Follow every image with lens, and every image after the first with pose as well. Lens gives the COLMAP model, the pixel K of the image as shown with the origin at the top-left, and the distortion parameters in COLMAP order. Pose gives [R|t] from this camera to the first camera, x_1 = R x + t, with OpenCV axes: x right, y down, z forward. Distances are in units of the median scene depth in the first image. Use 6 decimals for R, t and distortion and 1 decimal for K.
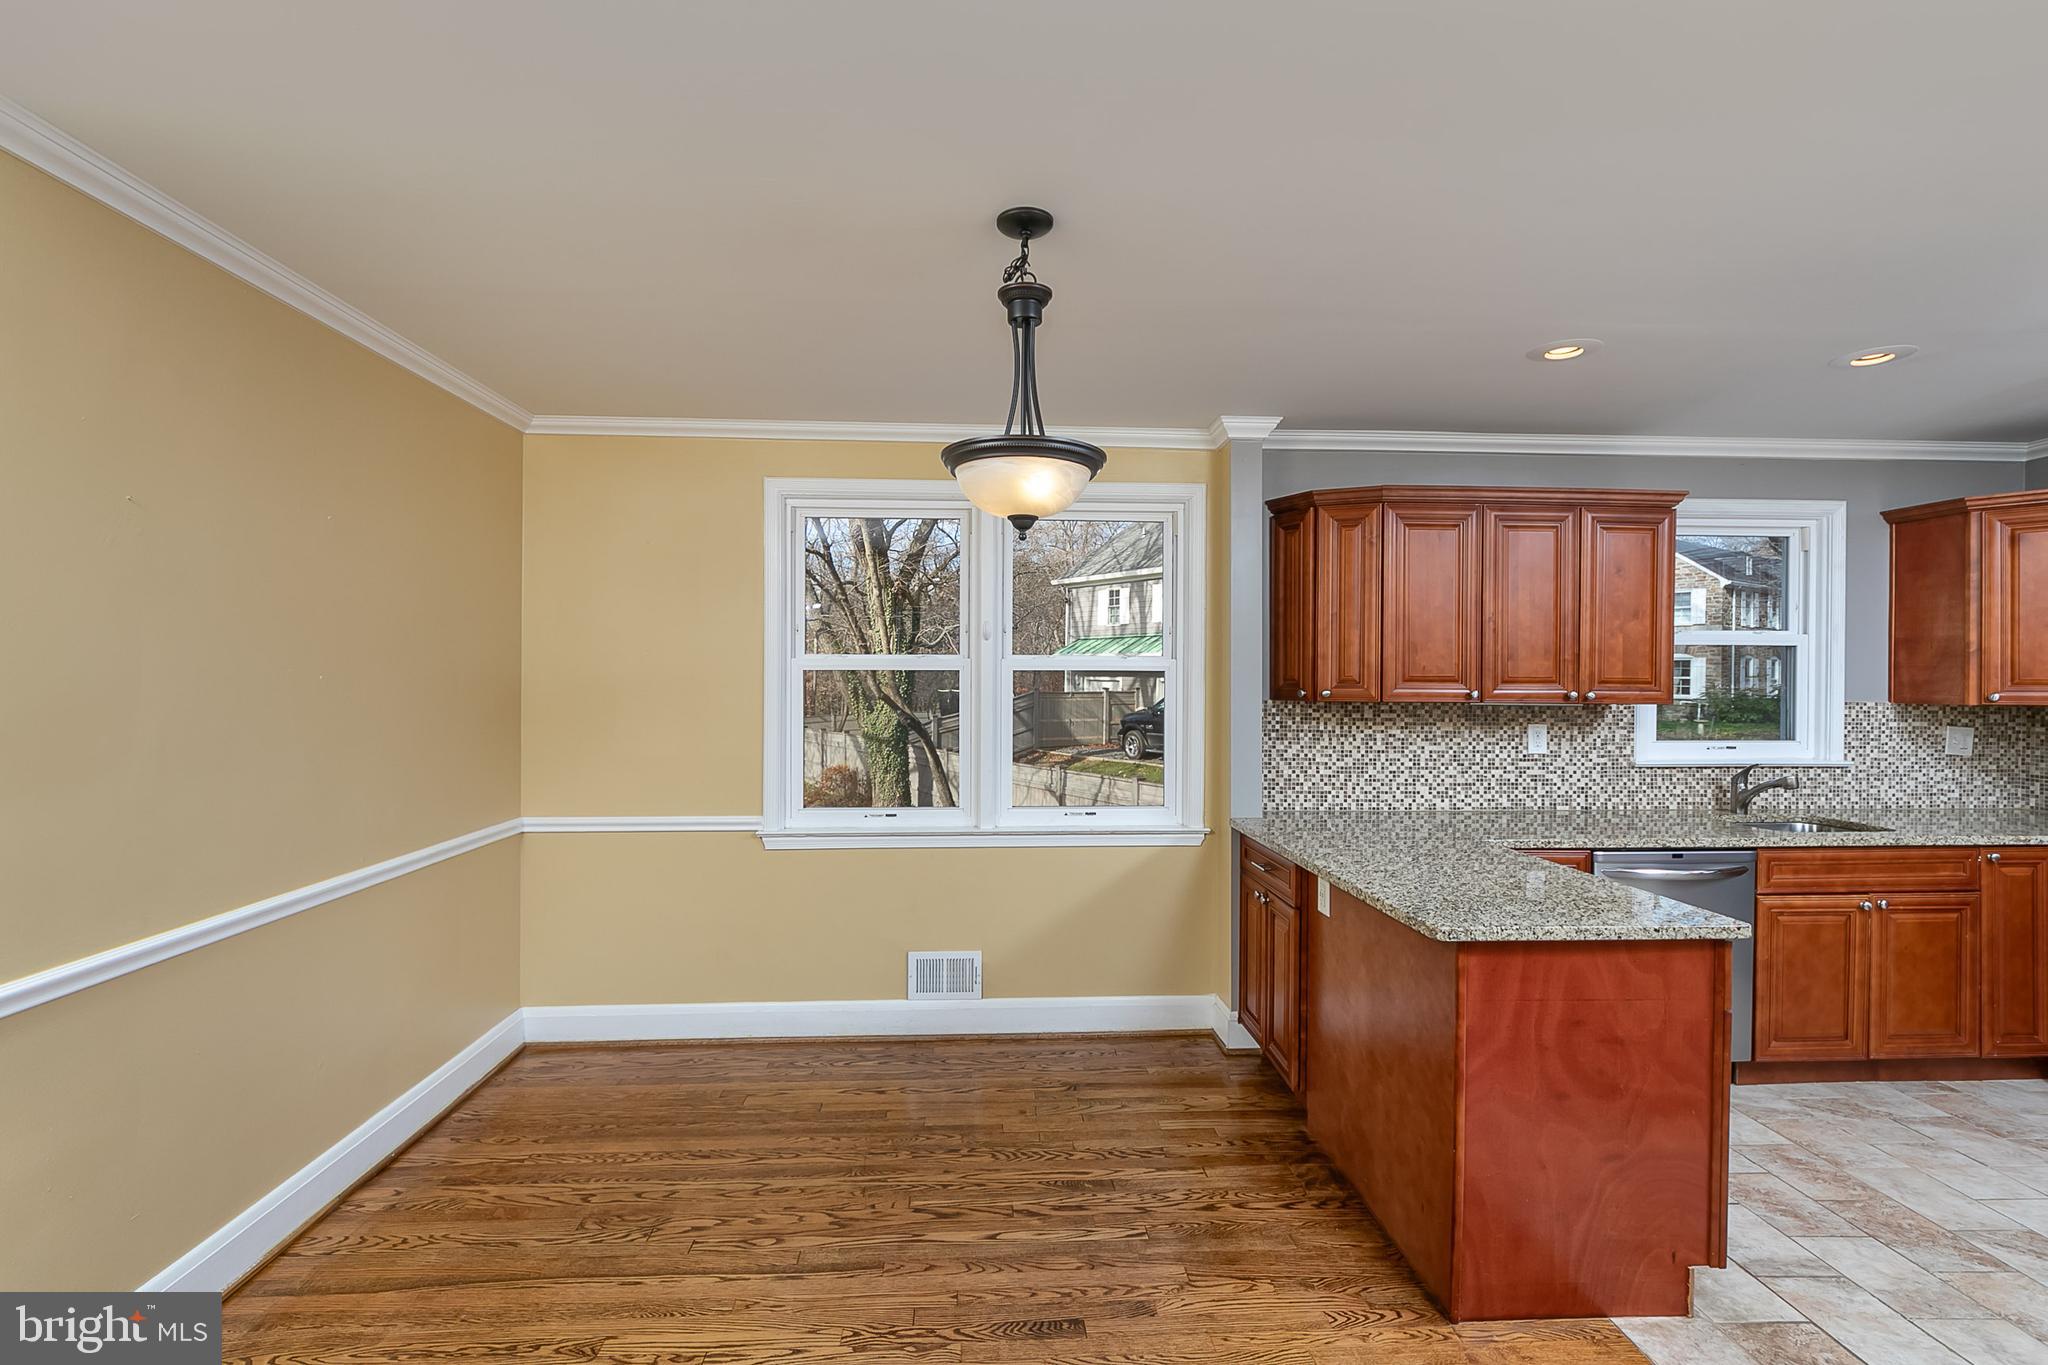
lens RADIAL K [[929.1, 0, 1033.8], [0, 929.1, 679.7], [0, 0, 1]] dist [-0.002251, 0.001417]
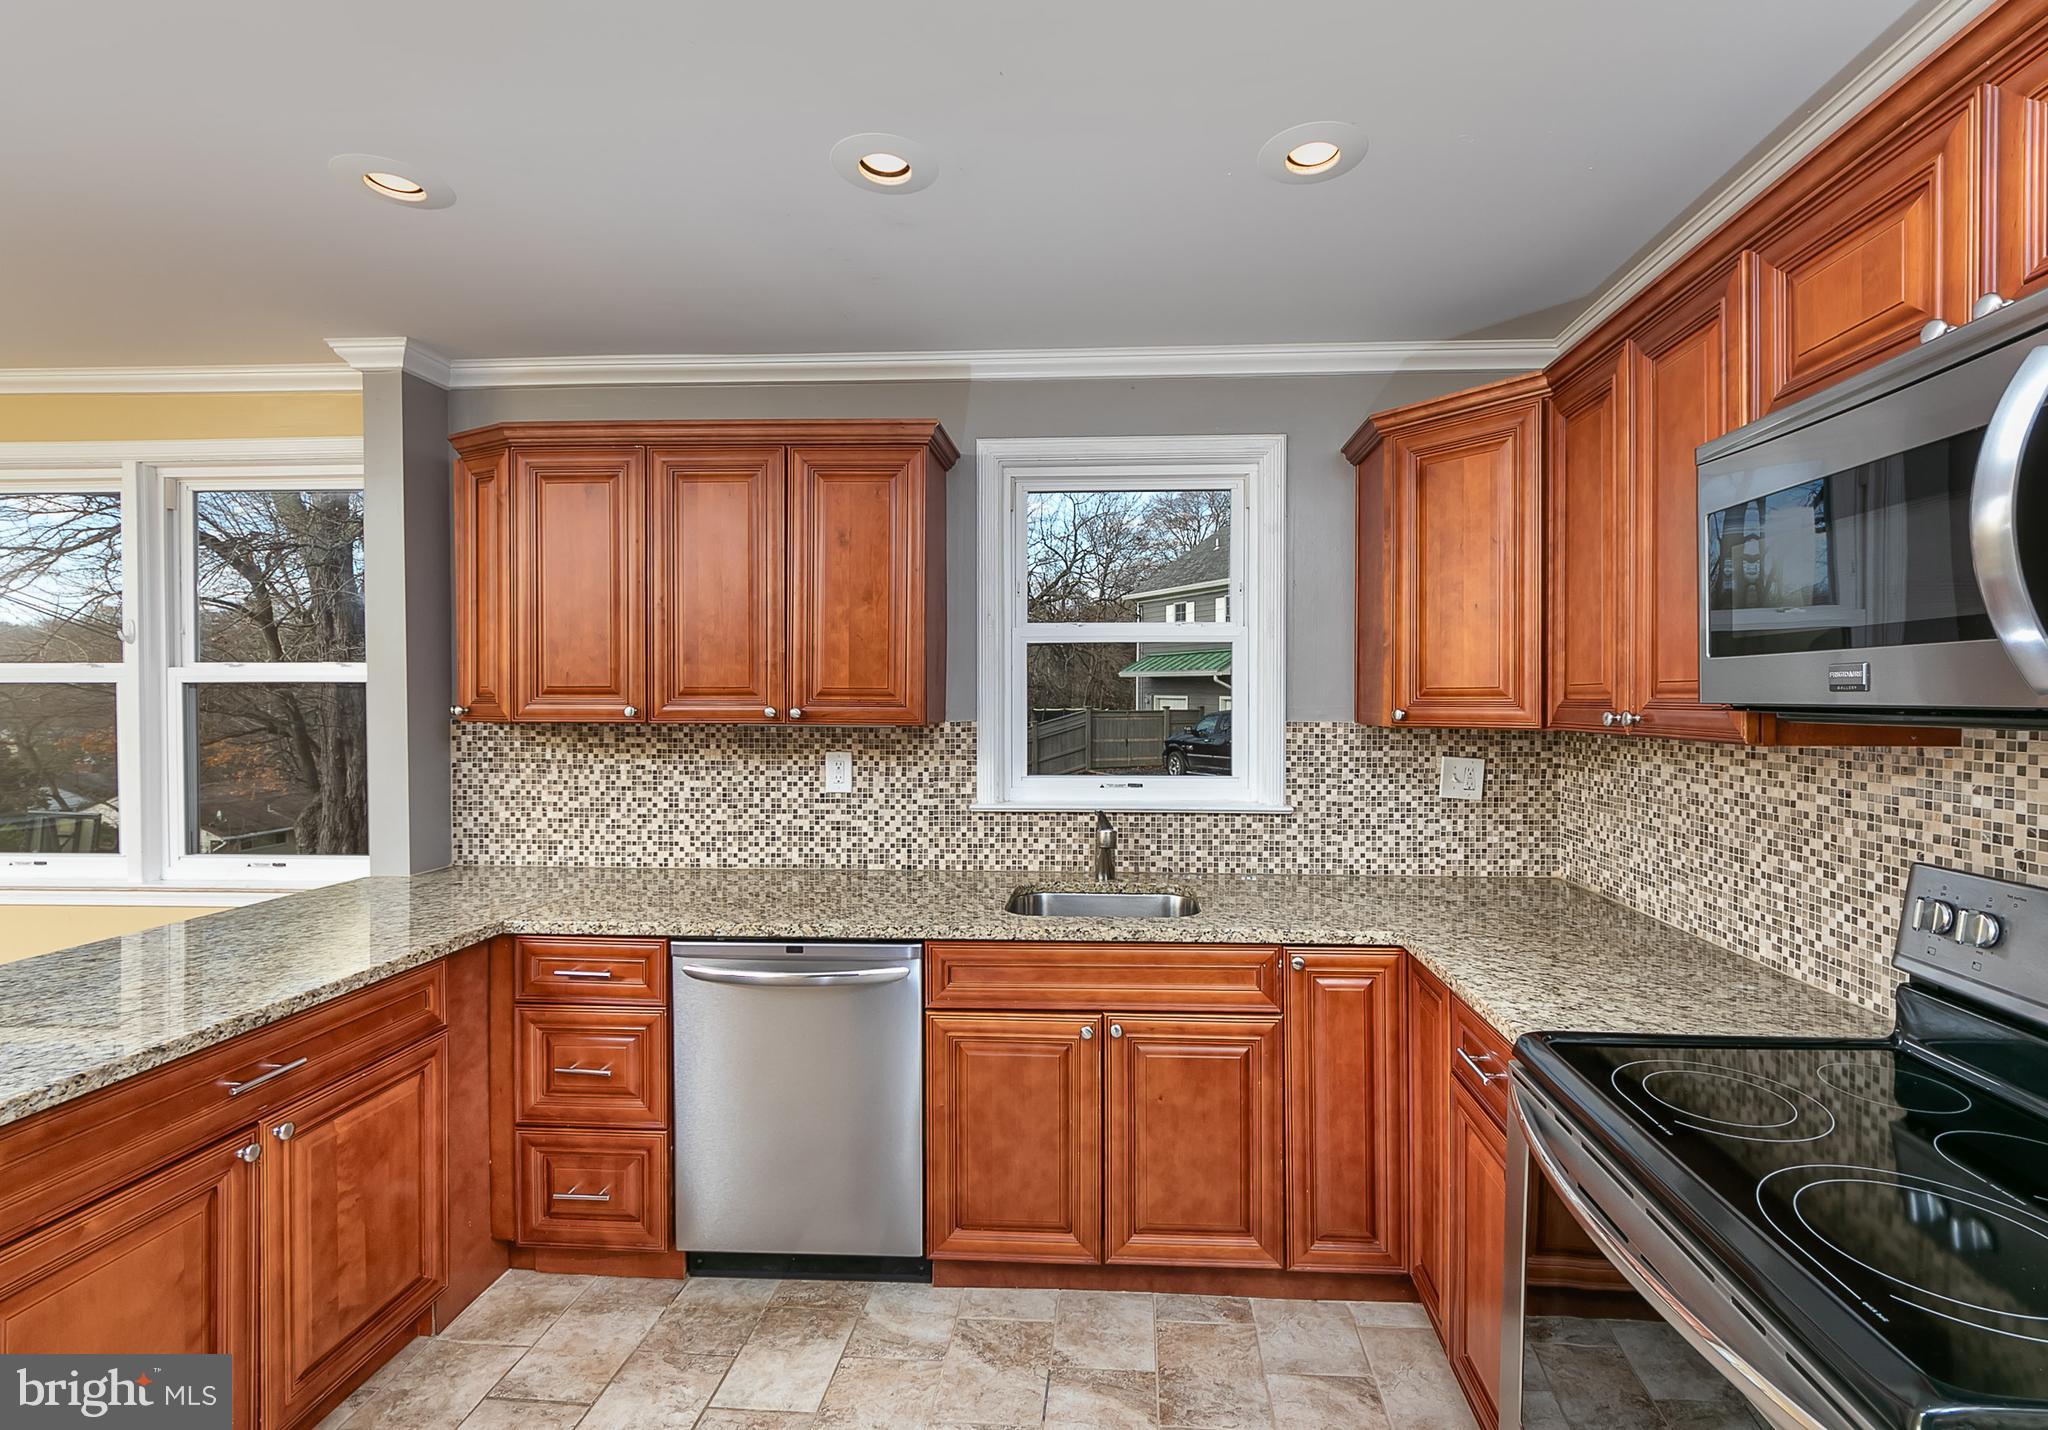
lens RADIAL K [[938.0, 0, 1120.3], [0, 938.0, 697.8], [0, 0, 1]] dist [0.009139, -0.005406]
pose [[0.994343, -0.002750, -0.106185, 0.848071], [0.002611, 0.999996, -0.001443, 0.006900], [0.106189, 0.001157, 0.994345, 0.290913]]
